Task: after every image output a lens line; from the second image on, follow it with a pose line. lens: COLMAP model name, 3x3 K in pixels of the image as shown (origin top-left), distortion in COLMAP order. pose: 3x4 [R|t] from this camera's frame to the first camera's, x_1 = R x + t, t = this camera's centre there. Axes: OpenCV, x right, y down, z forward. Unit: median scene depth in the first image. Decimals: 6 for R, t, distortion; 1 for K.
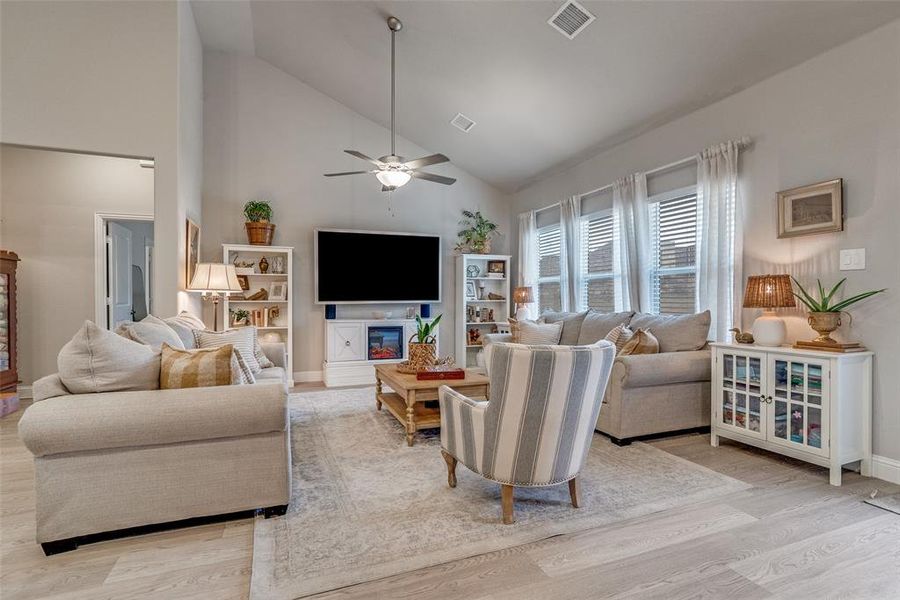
lens RADIAL K [[428.6, 0, 448.3], [0, 428.6, 294.8], [0, 0, 1]] dist [-0.008884, 0.002443]
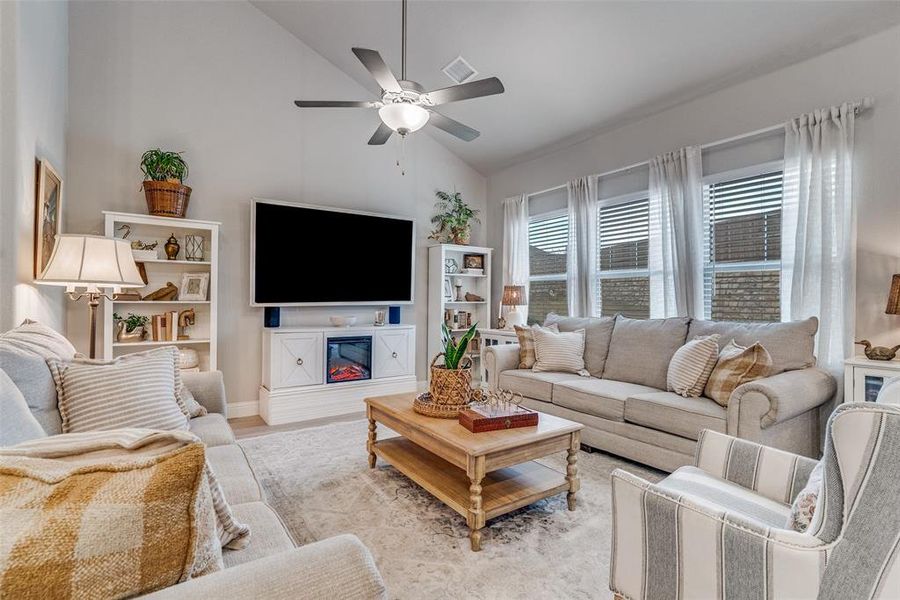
lens RADIAL K [[428.6, 0, 440.8], [0, 428.6, 292.4], [0, 0, 1]] dist [-0.008884, 0.002443]
pose [[0.977932, 0.009812, 0.208691, -0.172080], [-0.008375, 0.999935, -0.007768, 0.002076], [-0.208753, 0.005849, 0.977951, 0.283474]]
